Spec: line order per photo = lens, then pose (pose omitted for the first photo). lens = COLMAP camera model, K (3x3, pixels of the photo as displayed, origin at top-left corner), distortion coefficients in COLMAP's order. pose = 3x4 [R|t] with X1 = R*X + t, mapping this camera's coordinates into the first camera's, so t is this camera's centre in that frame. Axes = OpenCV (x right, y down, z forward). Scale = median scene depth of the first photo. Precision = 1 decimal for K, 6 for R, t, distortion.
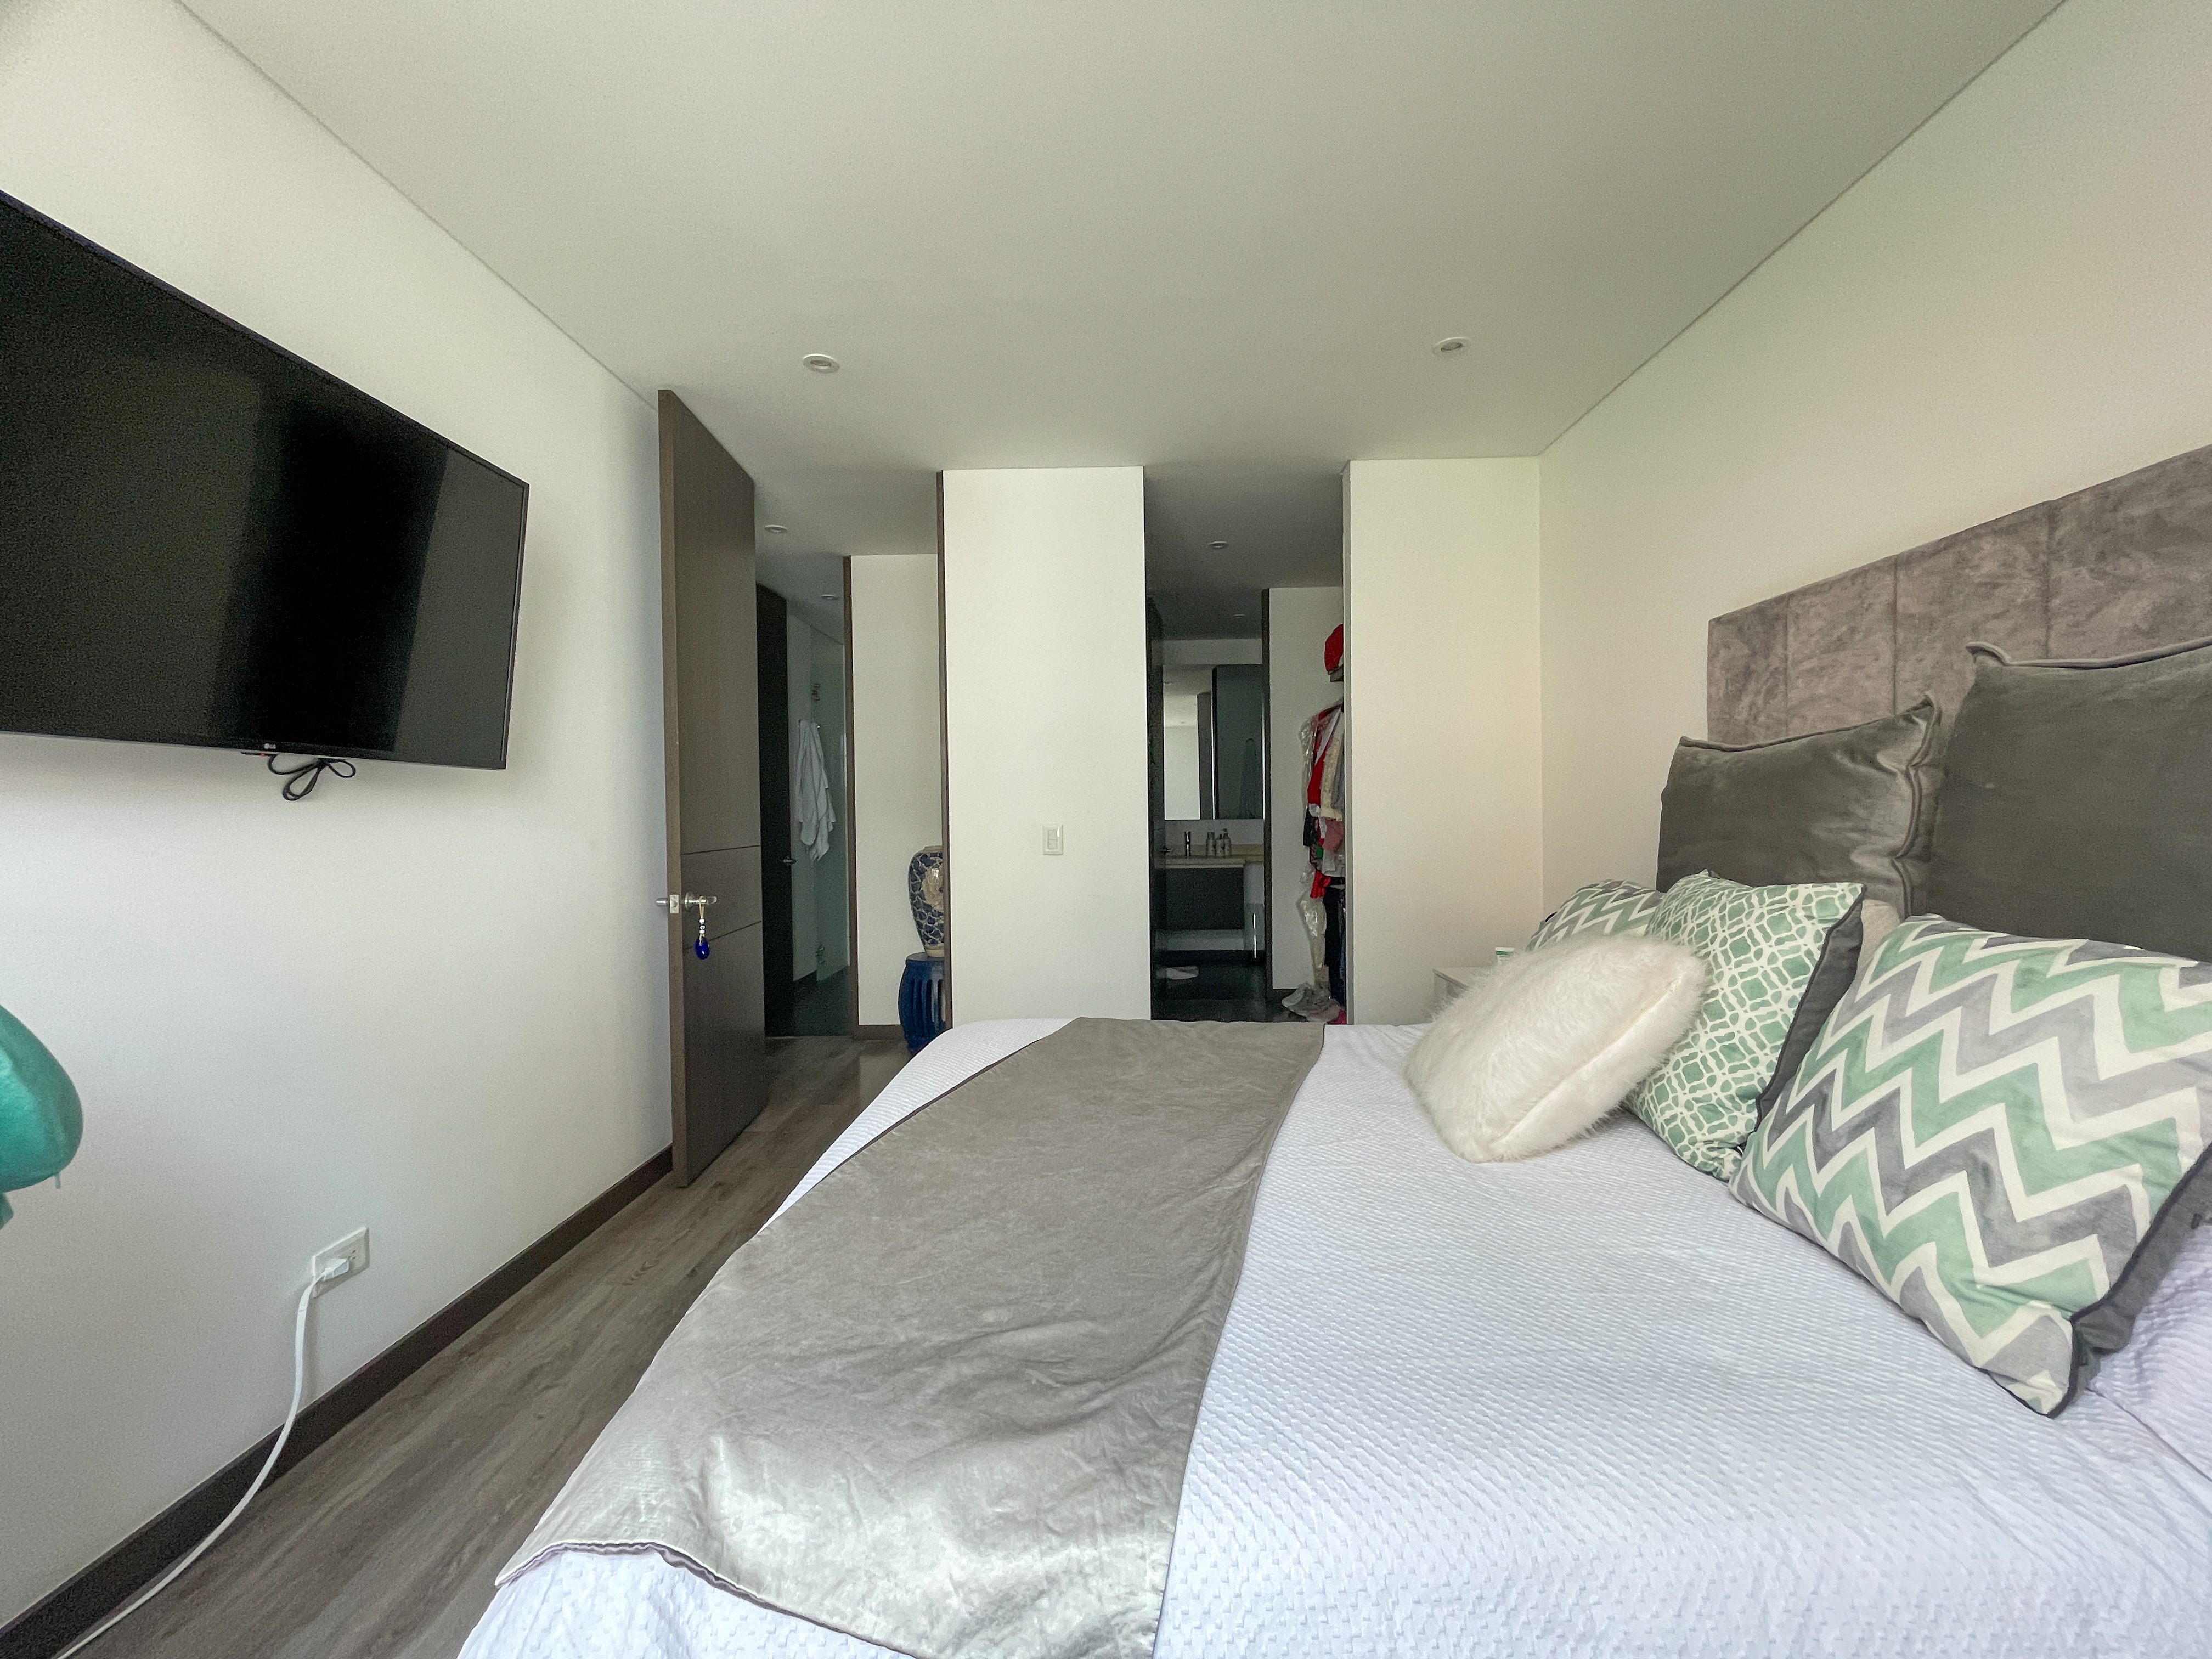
lens RADIAL K [[892.3, 0, 1105.9], [0, 892.3, 825.2], [0, 0, 1]] dist [-0.002537, -0.000040]
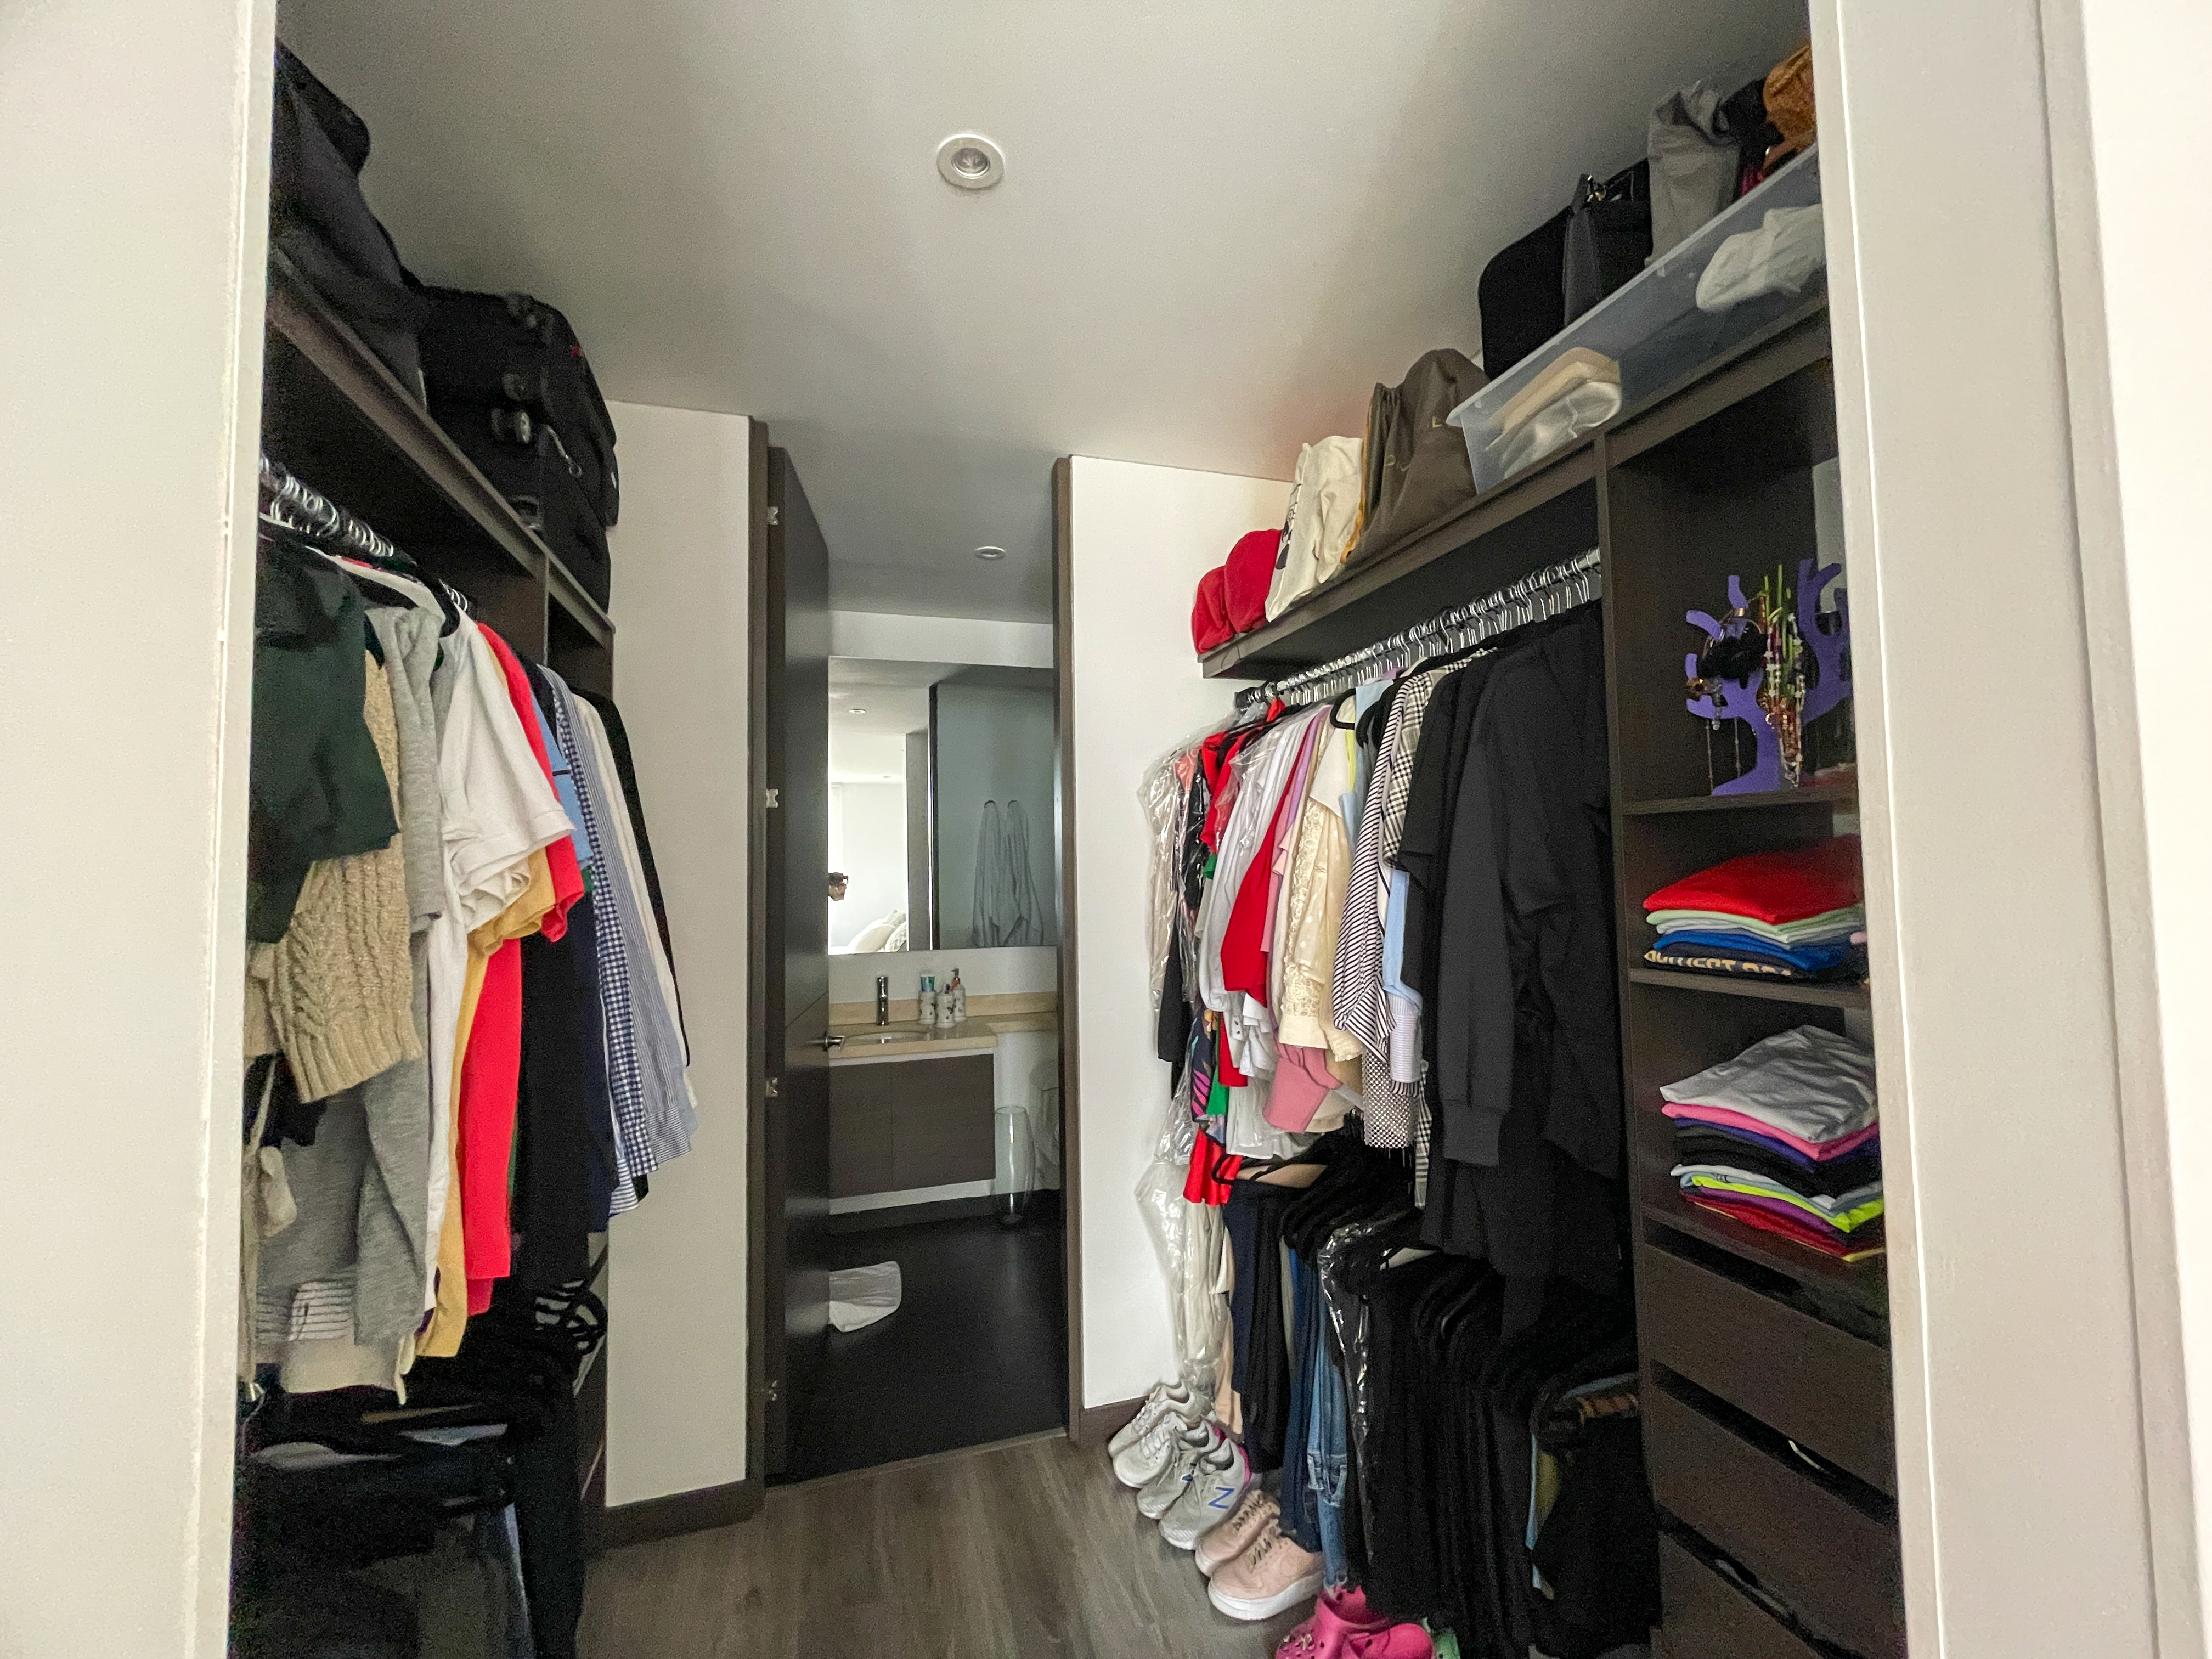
lens RADIAL K [[892.3, 0, 1105.9], [0, 892.3, 825.2], [0, 0, 1]] dist [-0.002537, -0.000040]
pose [[0.948912, 0.013740, 0.315242, 0.051515], [0.009745, 0.997299, -0.072802, -0.043856], [-0.315391, 0.072155, 0.946215, 0.478061]]
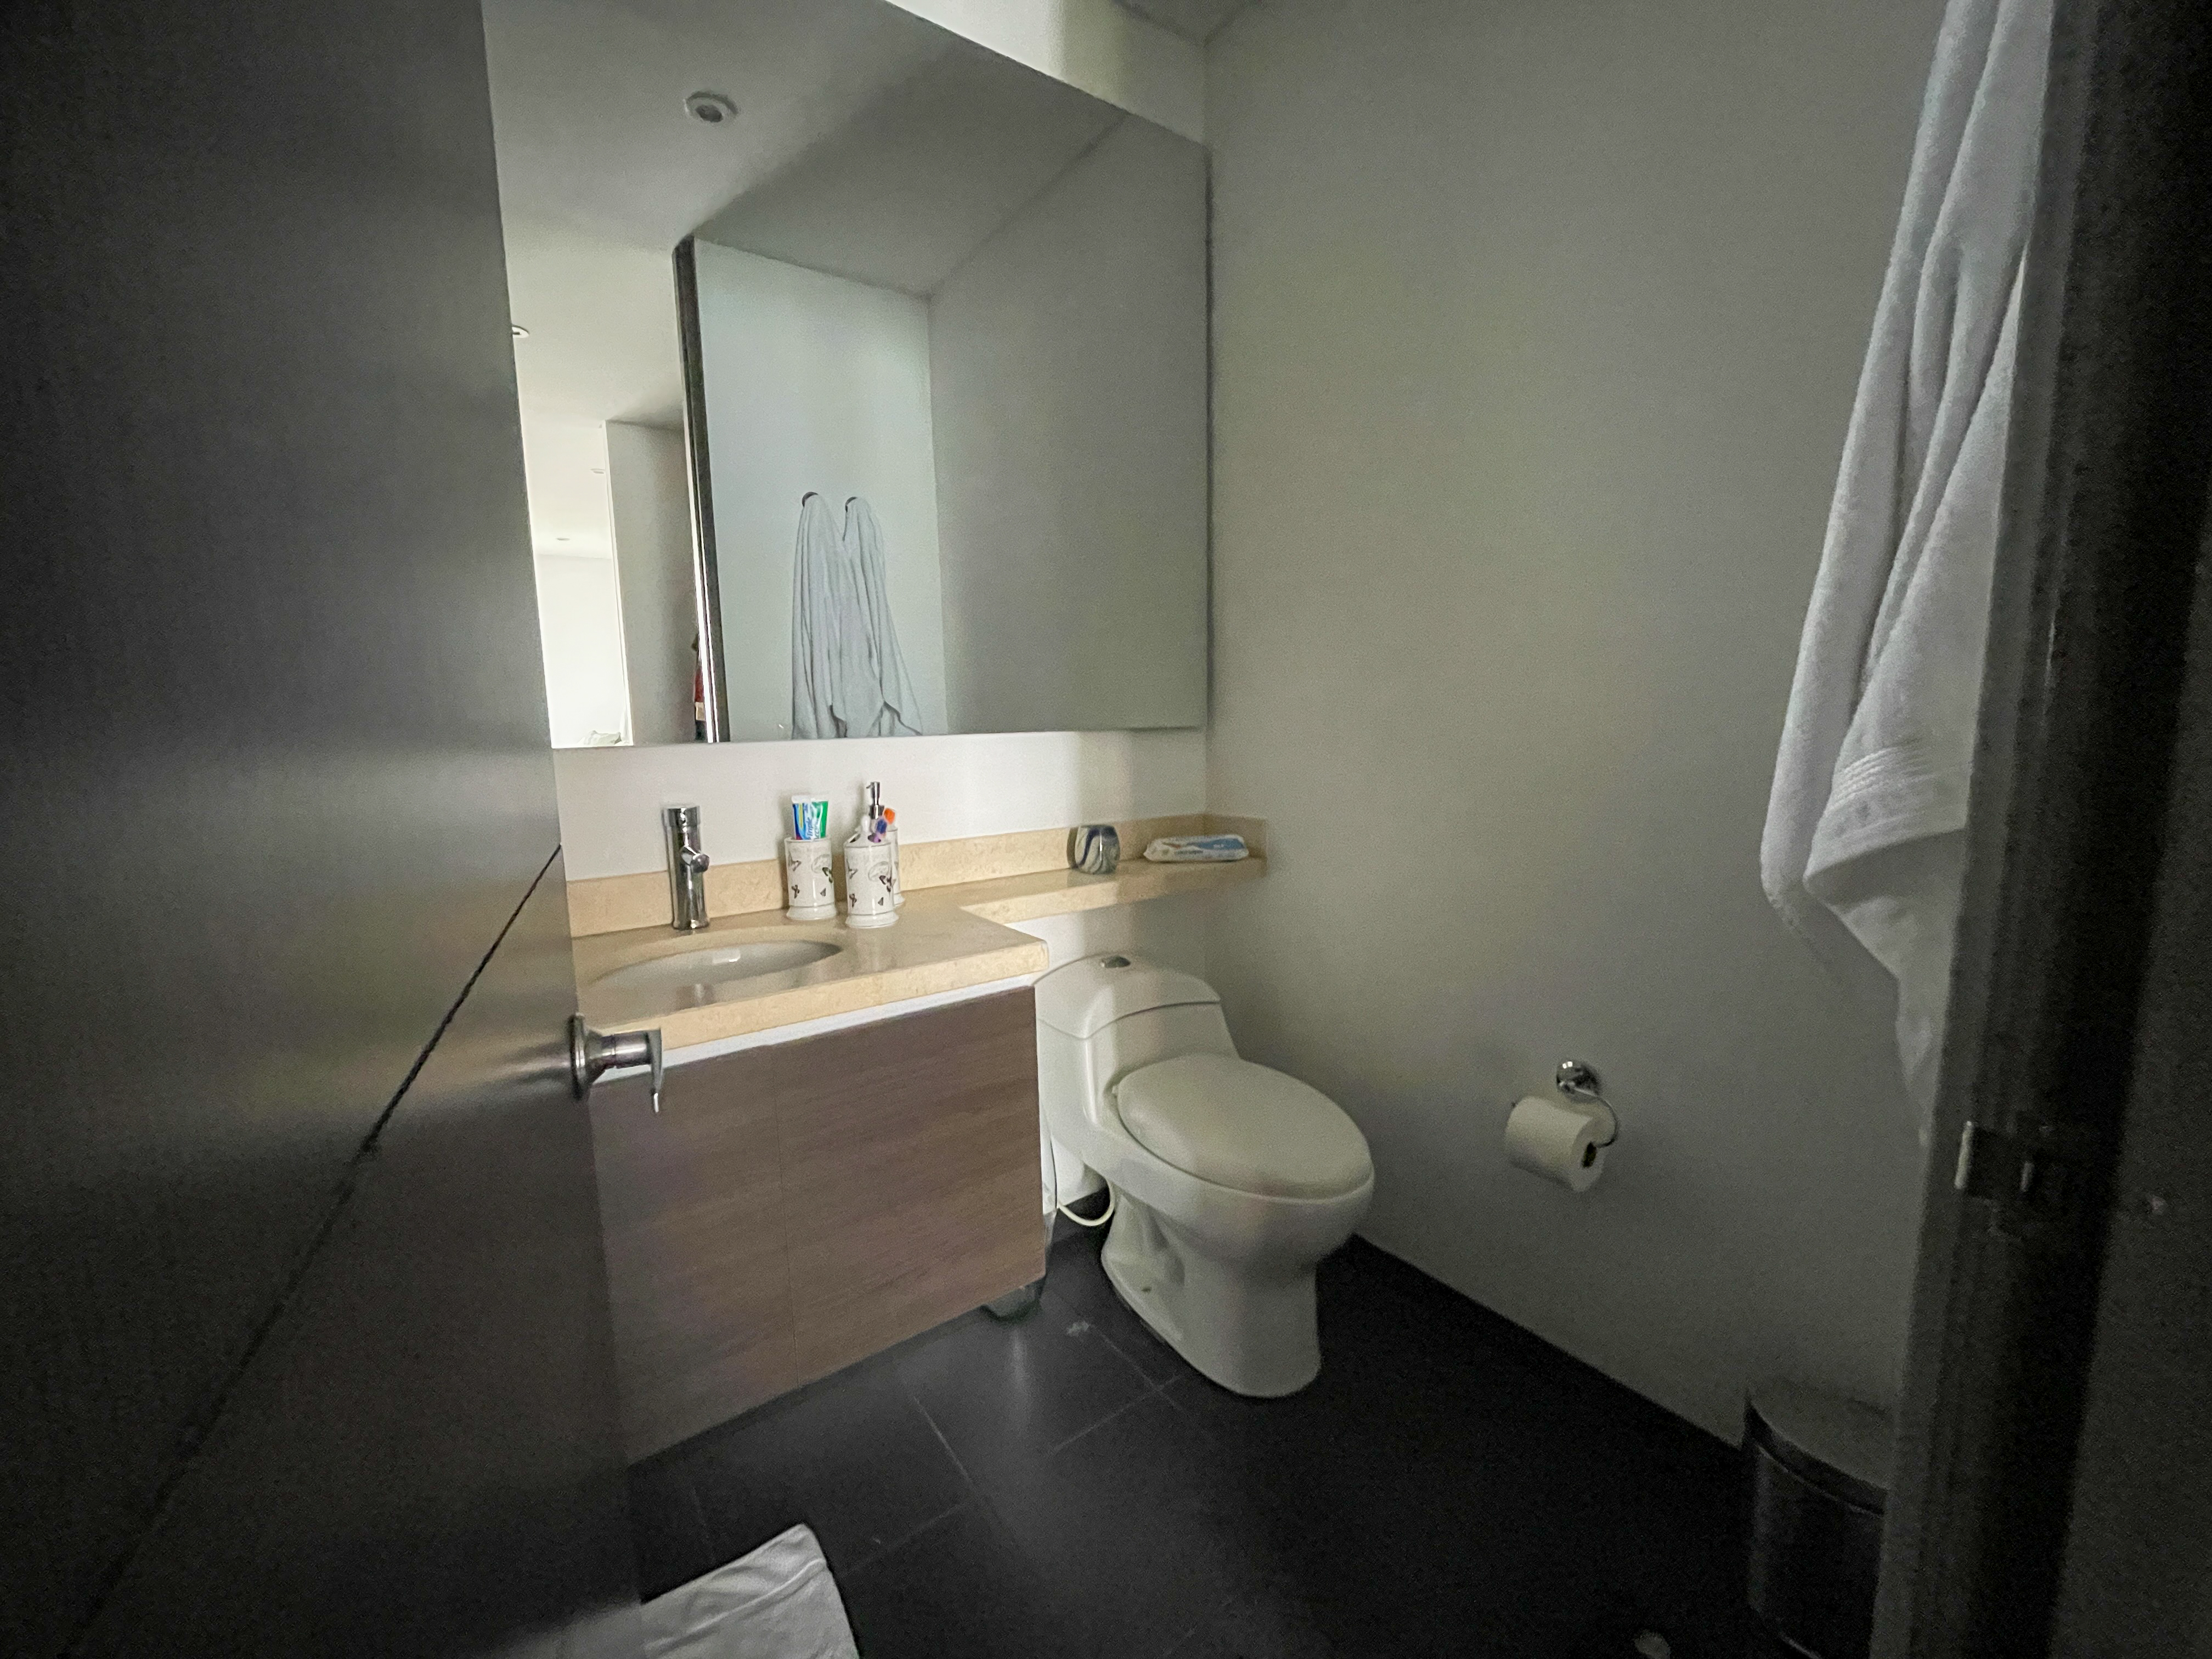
lens RADIAL K [[892.3, 0, 1105.9], [0, 892.3, 825.2], [0, 0, 1]] dist [-0.002537, -0.000040]
pose [[0.808533, -0.083907, 0.582438, 0.053727], [0.024160, 0.993681, 0.109613, -0.008249], [-0.587954, -0.074554, 0.805451, 0.820613]]
